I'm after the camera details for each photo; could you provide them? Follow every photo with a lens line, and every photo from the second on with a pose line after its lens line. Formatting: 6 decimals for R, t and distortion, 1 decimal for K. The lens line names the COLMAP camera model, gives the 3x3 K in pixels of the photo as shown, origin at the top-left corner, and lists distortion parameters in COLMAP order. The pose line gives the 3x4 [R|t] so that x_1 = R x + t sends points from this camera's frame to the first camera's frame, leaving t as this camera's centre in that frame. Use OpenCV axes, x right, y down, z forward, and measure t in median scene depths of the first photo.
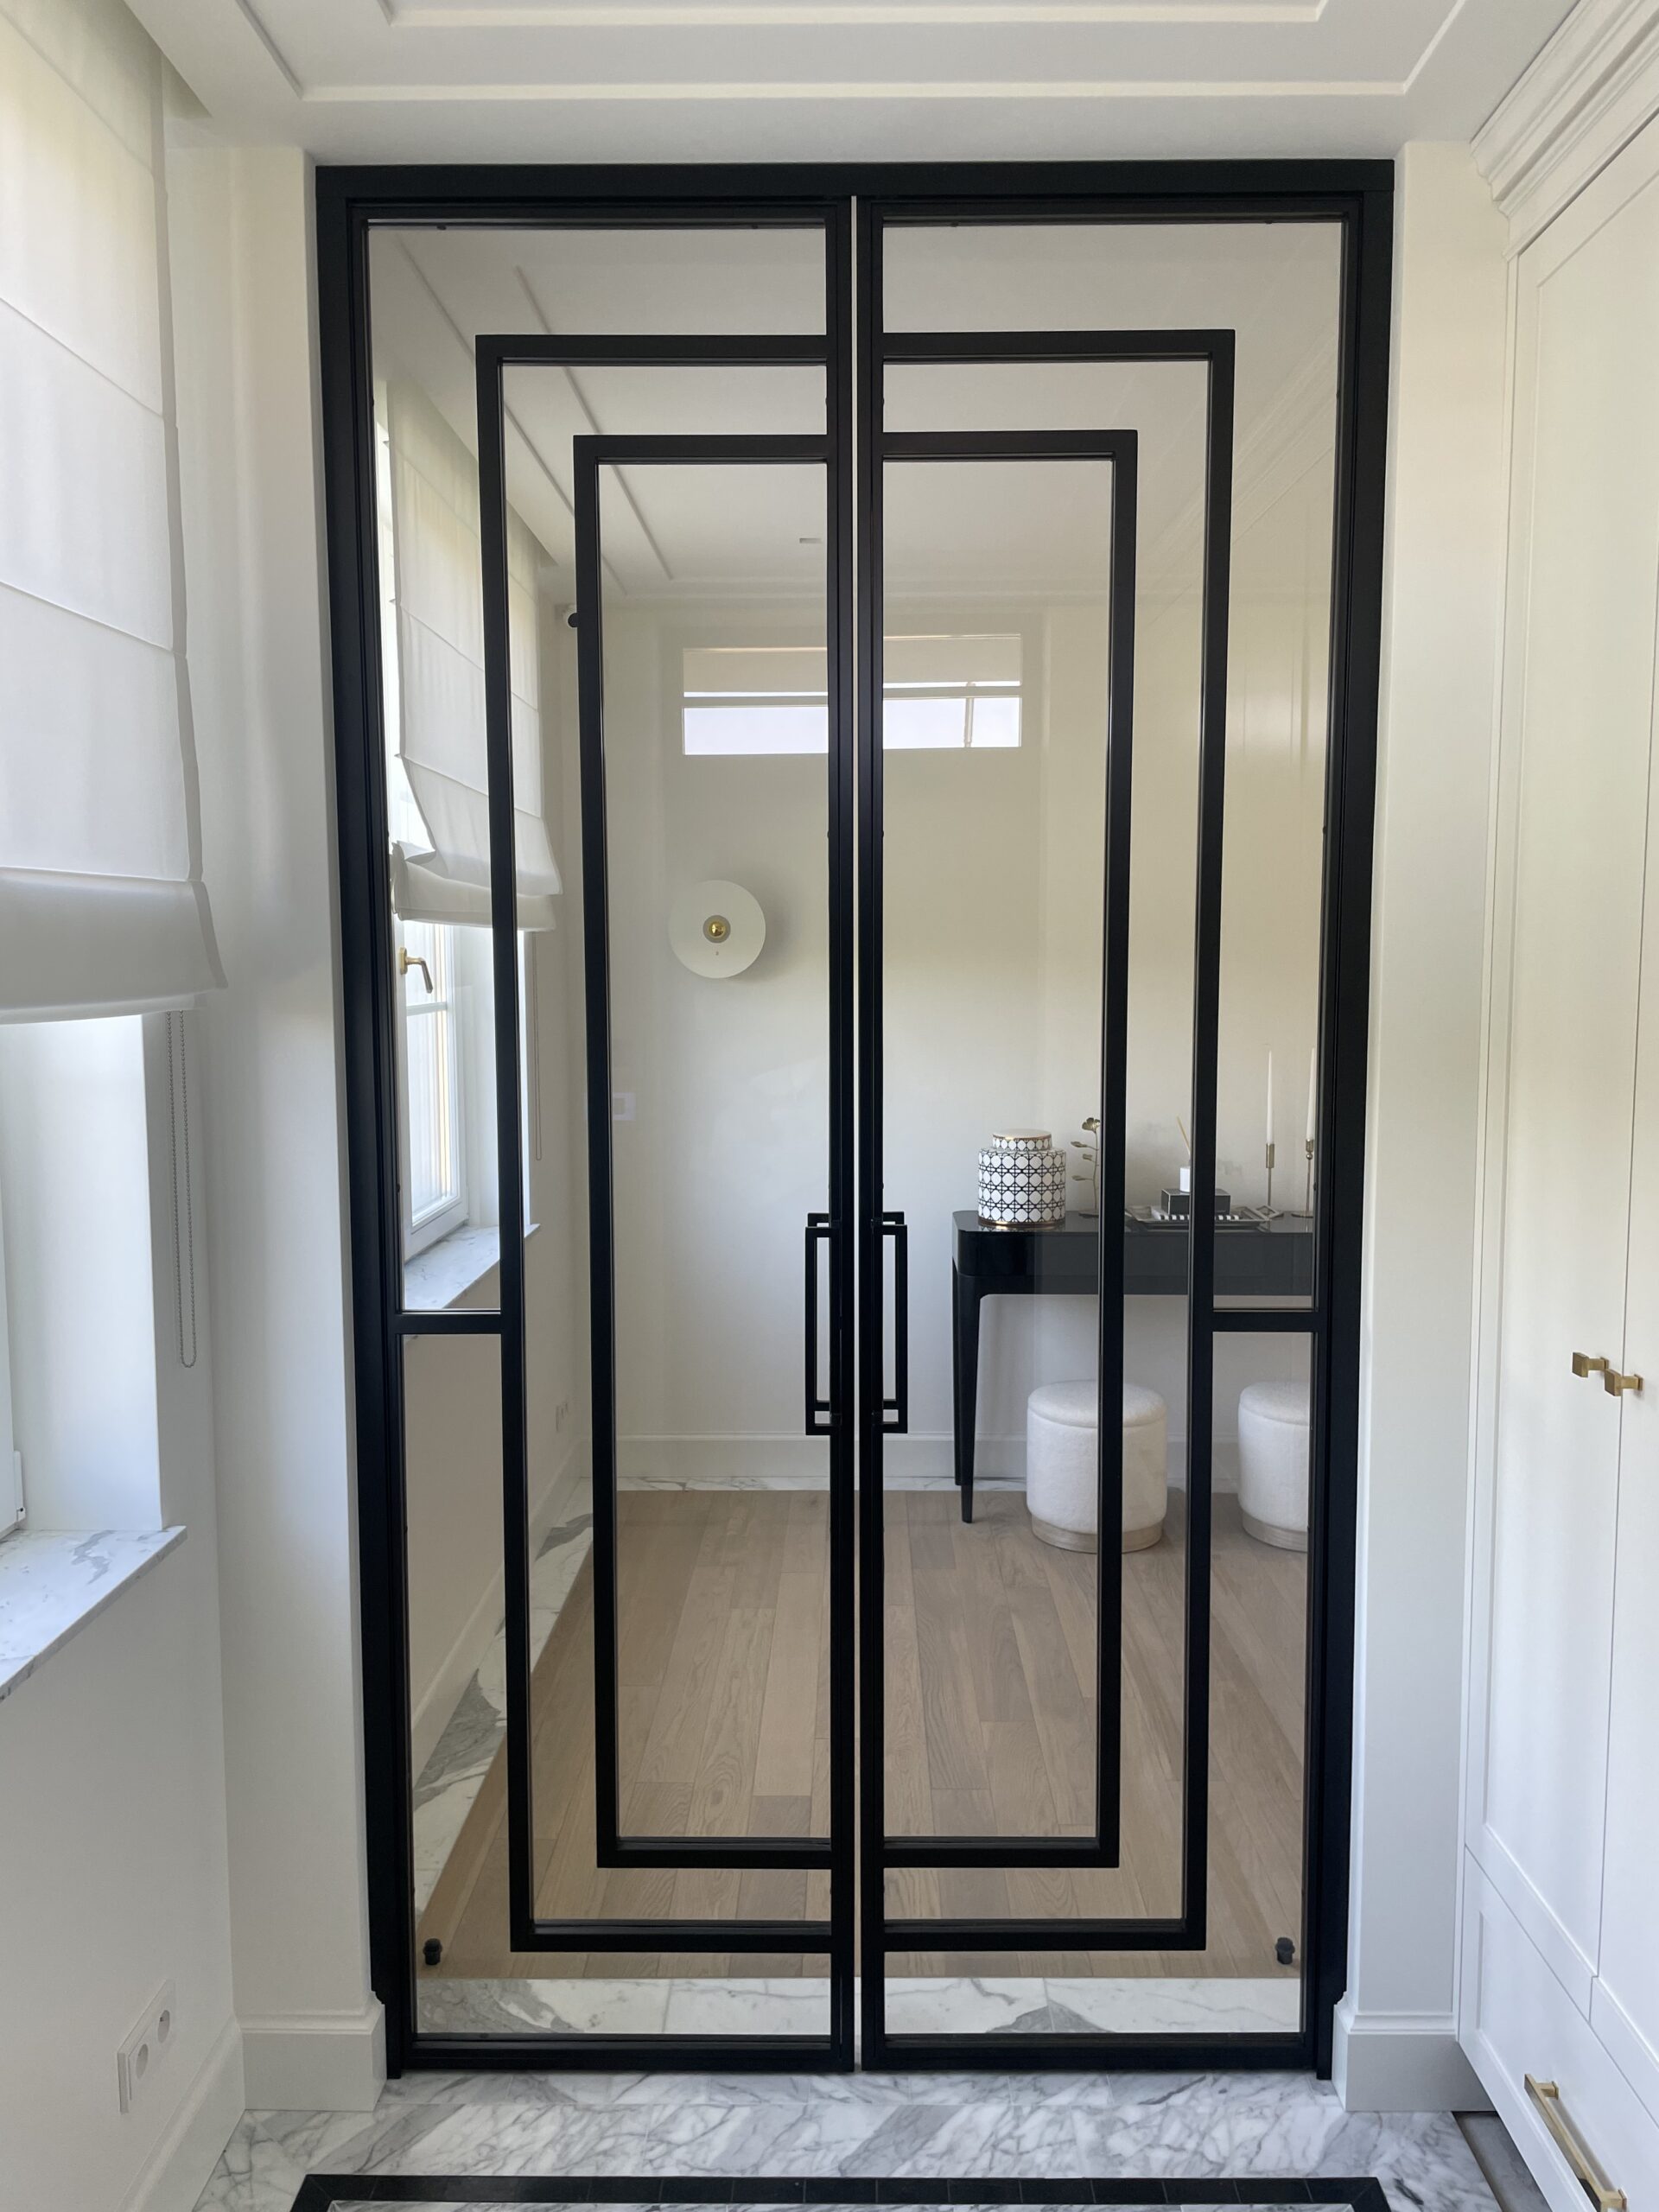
lens RADIAL K [[1667.0, 0, 864.4], [0, 1667.0, 1092.6], [0, 0, 1]] dist [0.066161, -0.087481]
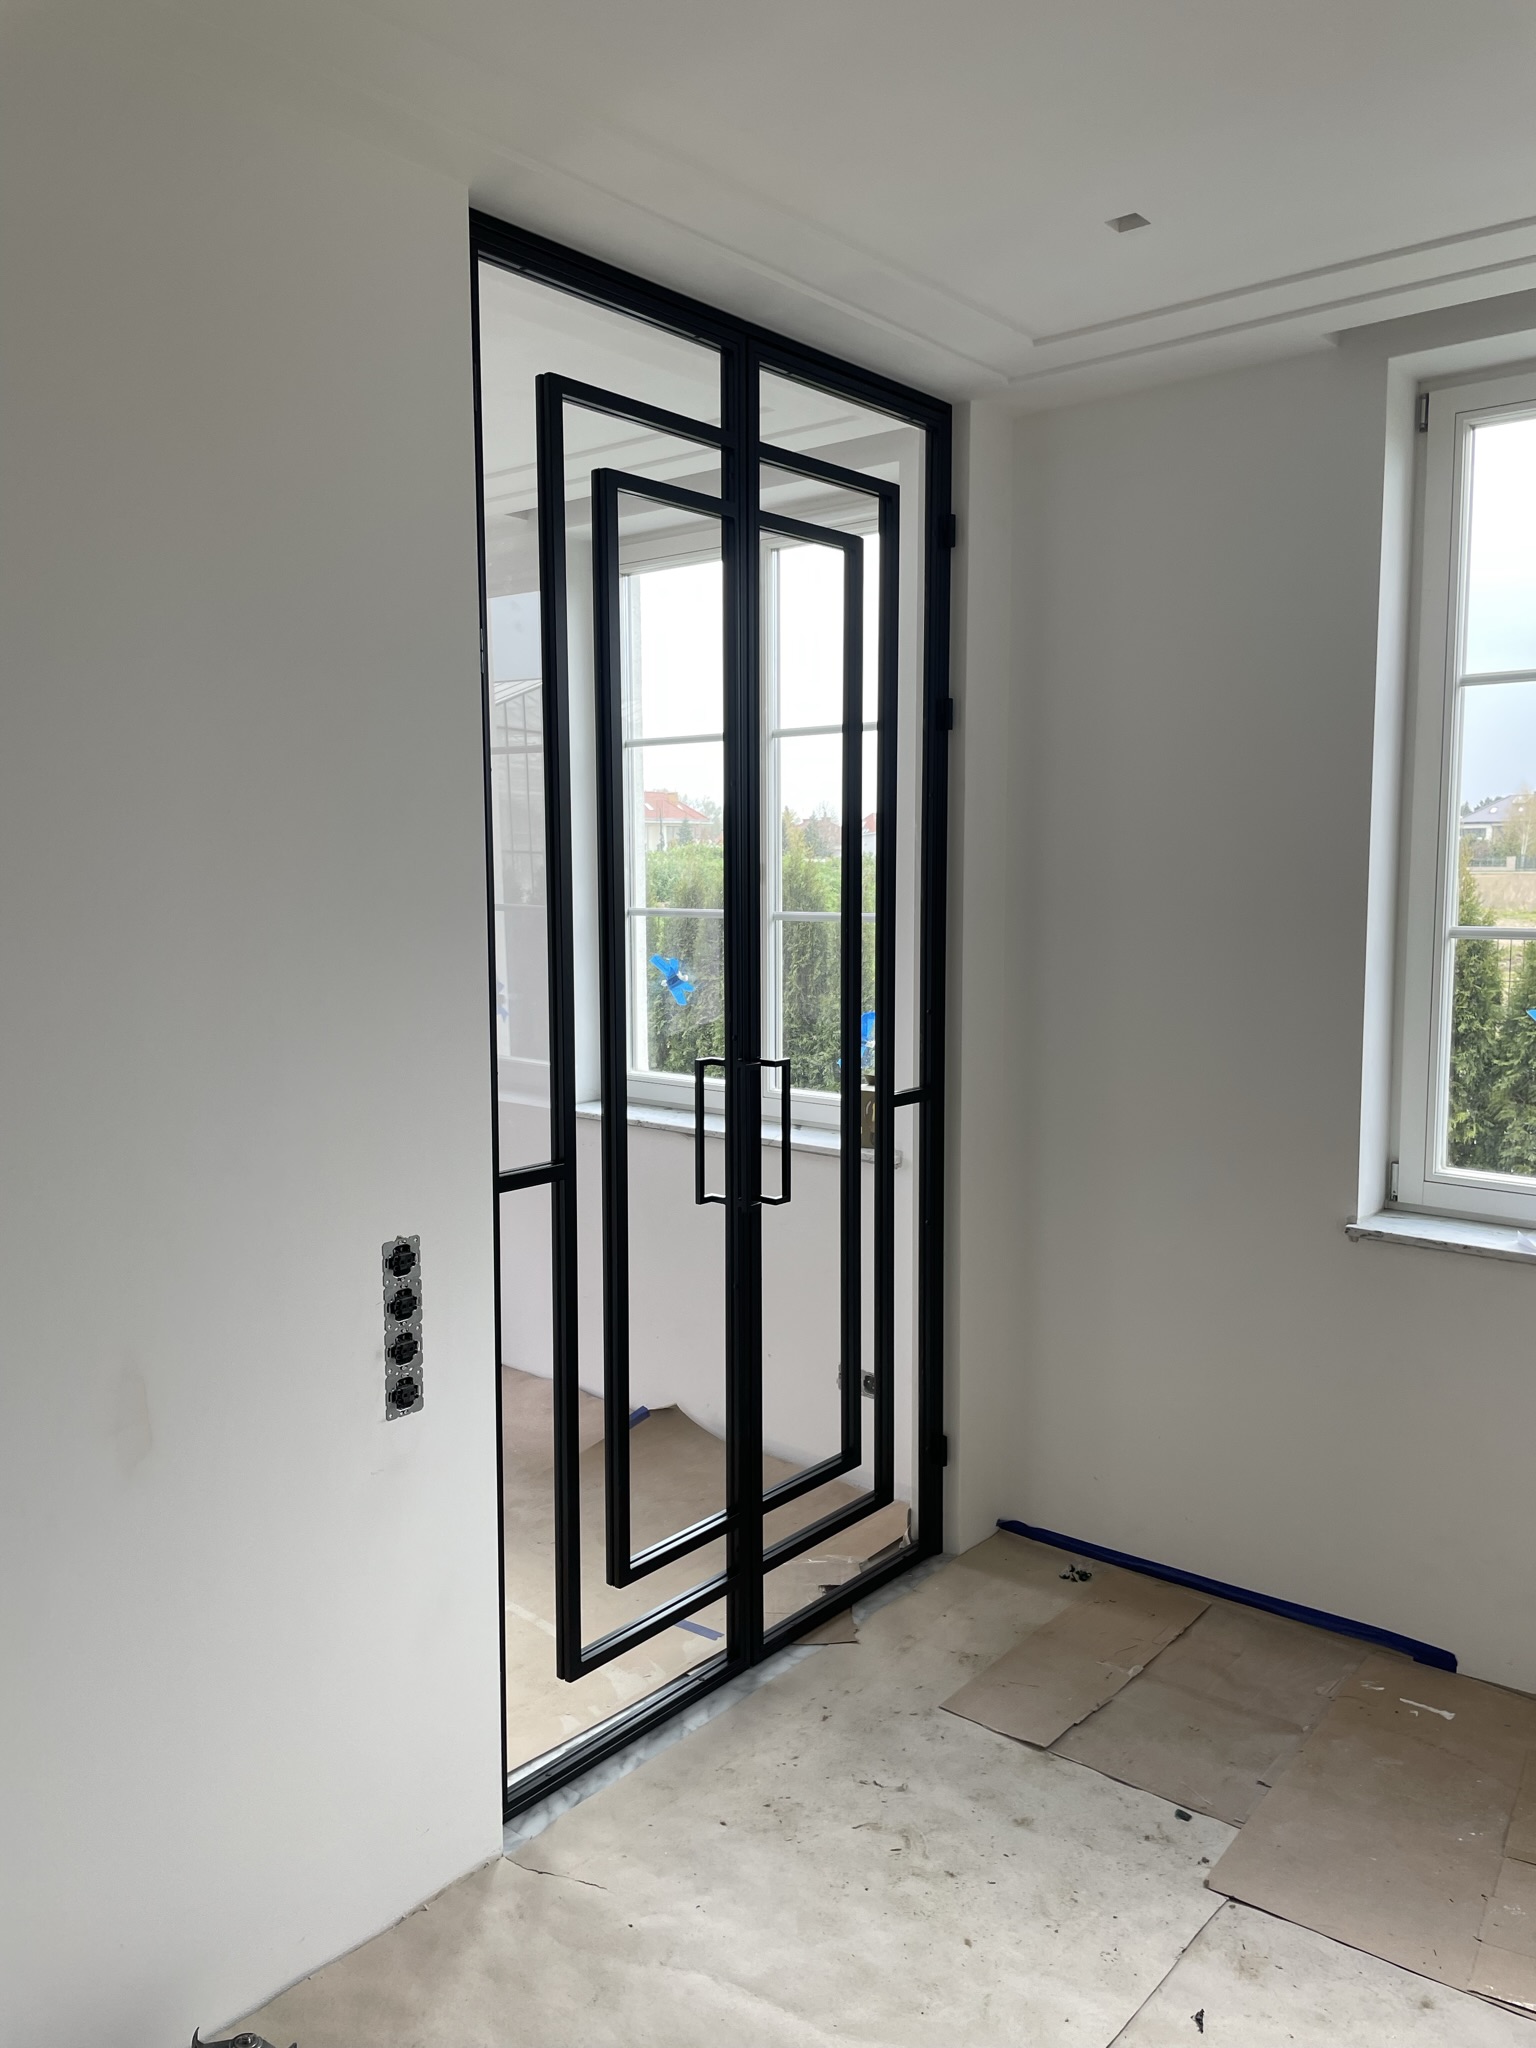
lens RADIAL K [[1543.4, 0, 761.2], [0, 1543.4, 1016.0], [0, 0, 1]] dist [0.066161, -0.087481]
pose [[0.635768, -0.073595, 0.768364, -0.959604], [0.070016, 0.996839, 0.037545, -0.008799], [-0.768698, 0.029928, 0.638911, 0.150424]]
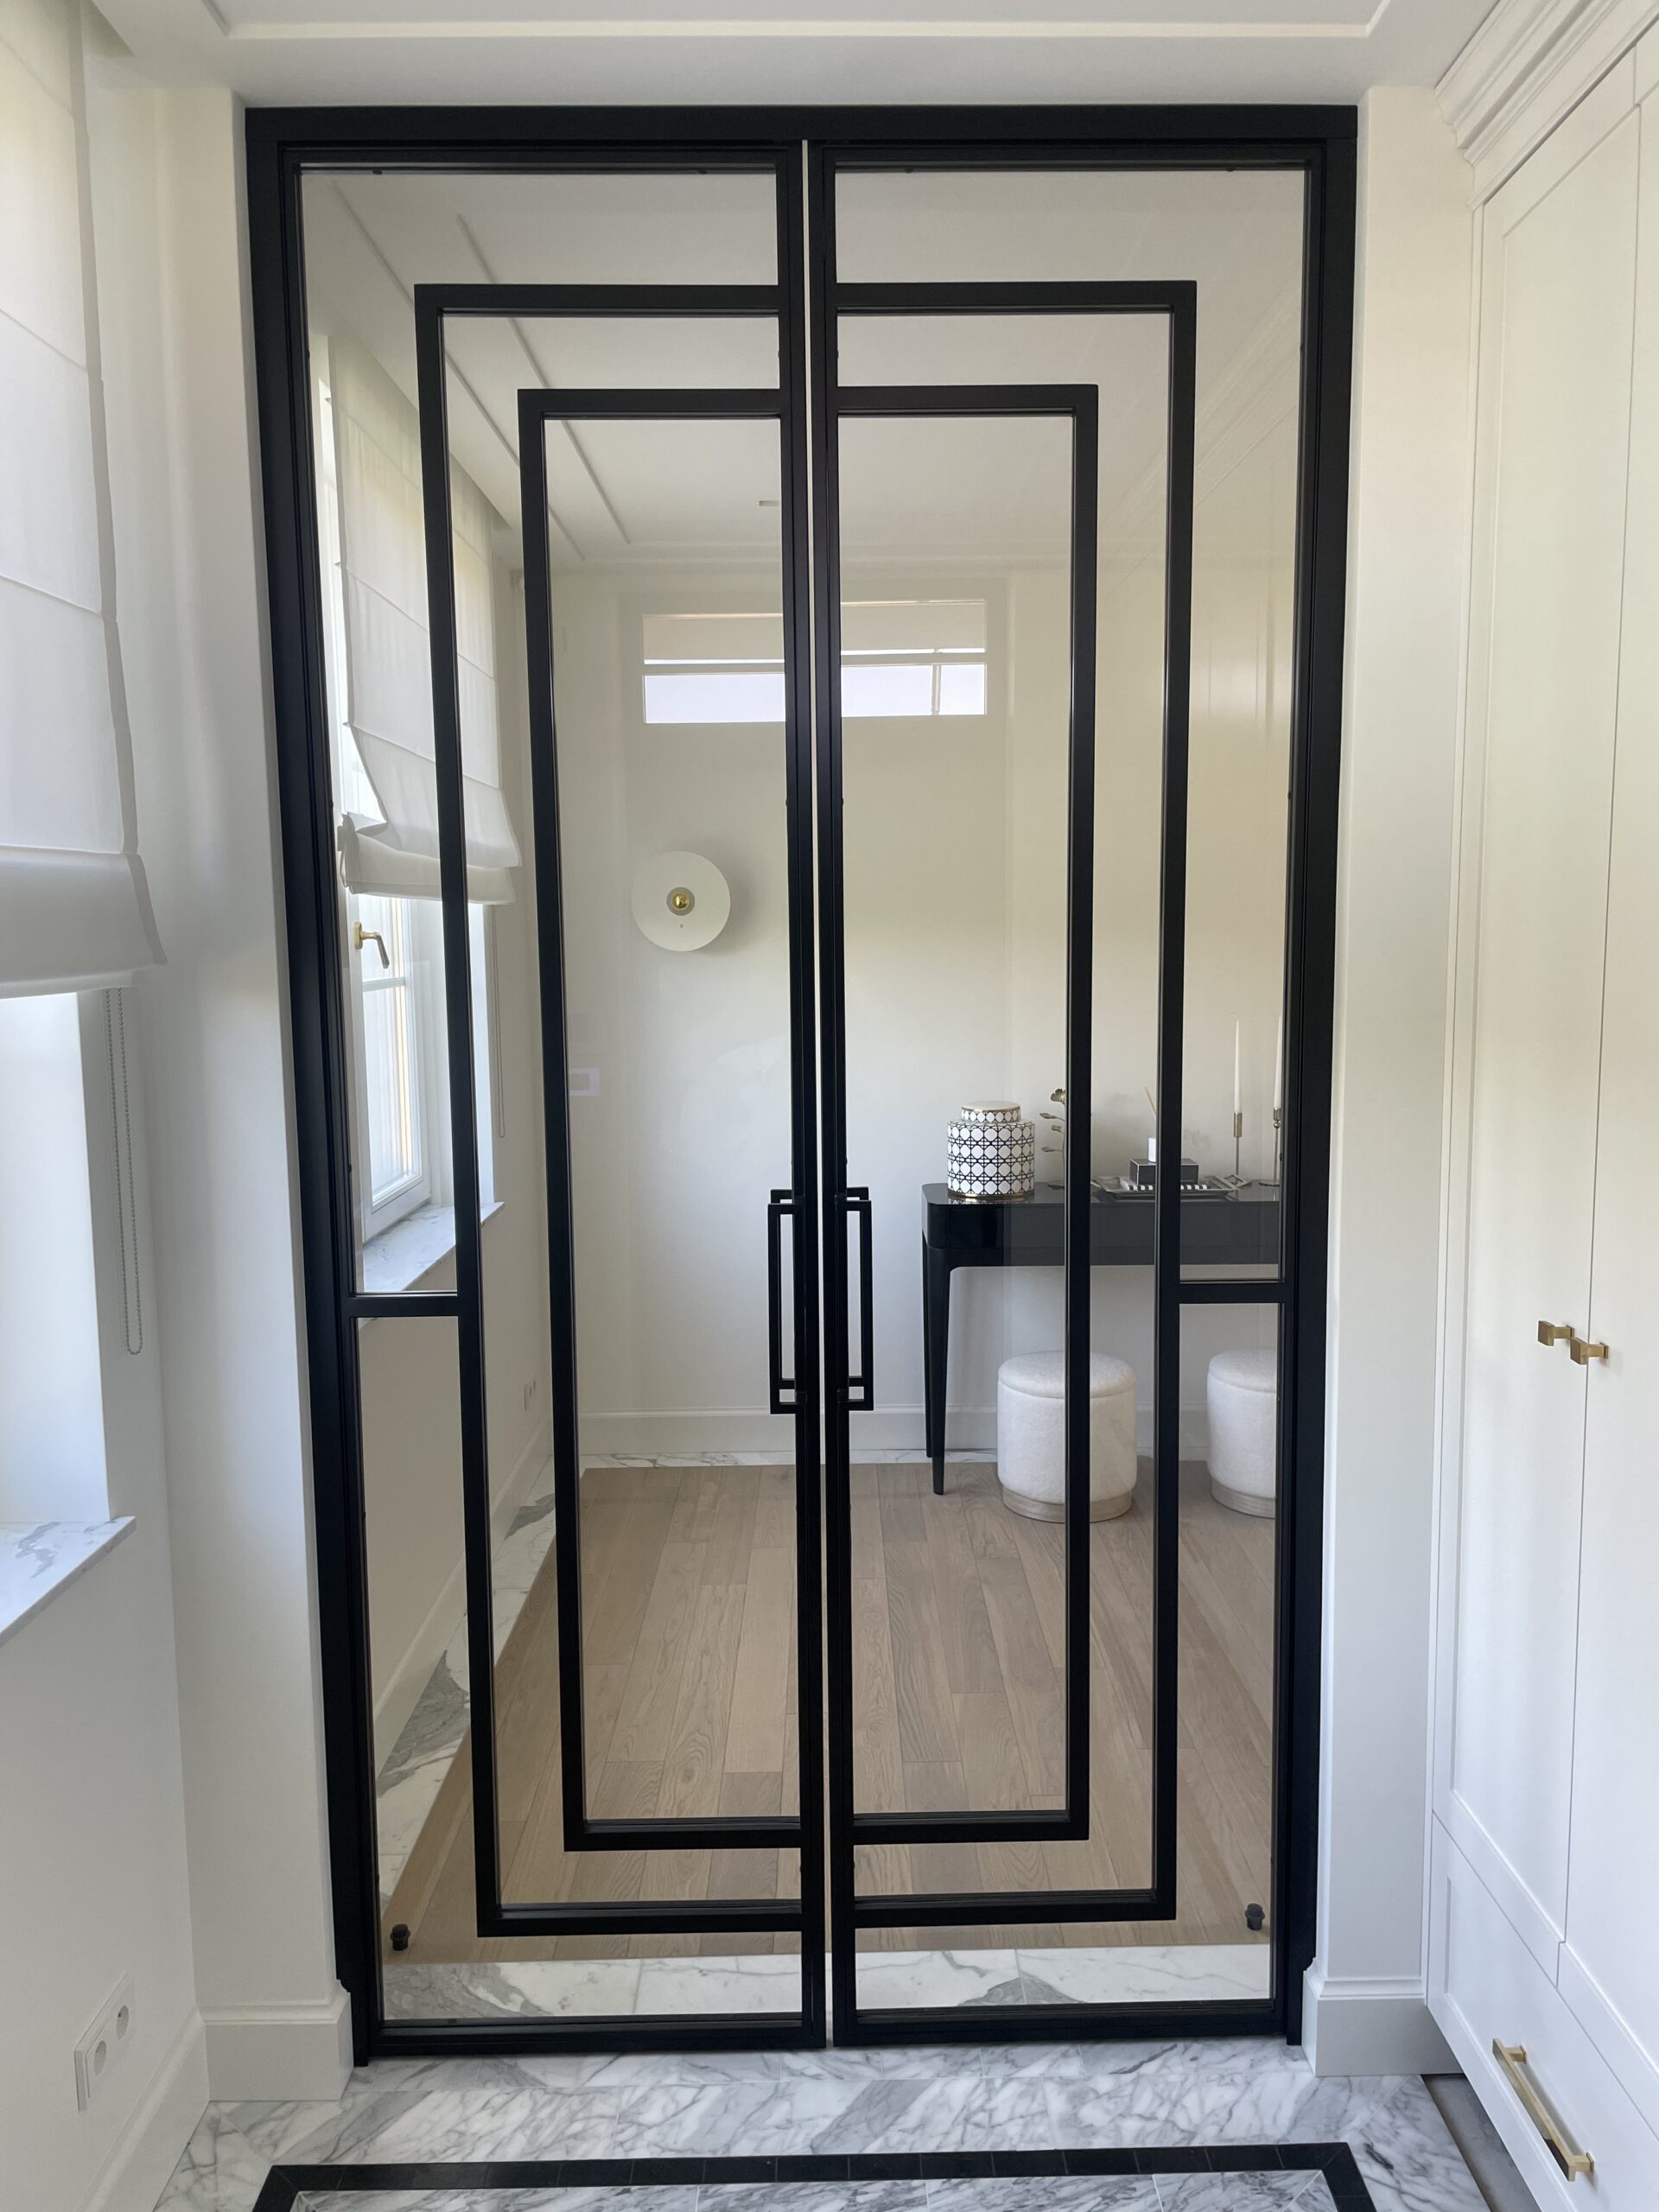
lens RADIAL K [[1667.0, 0, 881.9], [0, 1667.0, 1102.9], [0, 0, 1]] dist [0.066161, -0.087481]
pose [[0.999571, -0.009961, 0.027557, 0.005260], [0.009332, 0.999695, 0.022858, -0.000607], [-0.027777, -0.022591, 0.999359, 0.016019]]
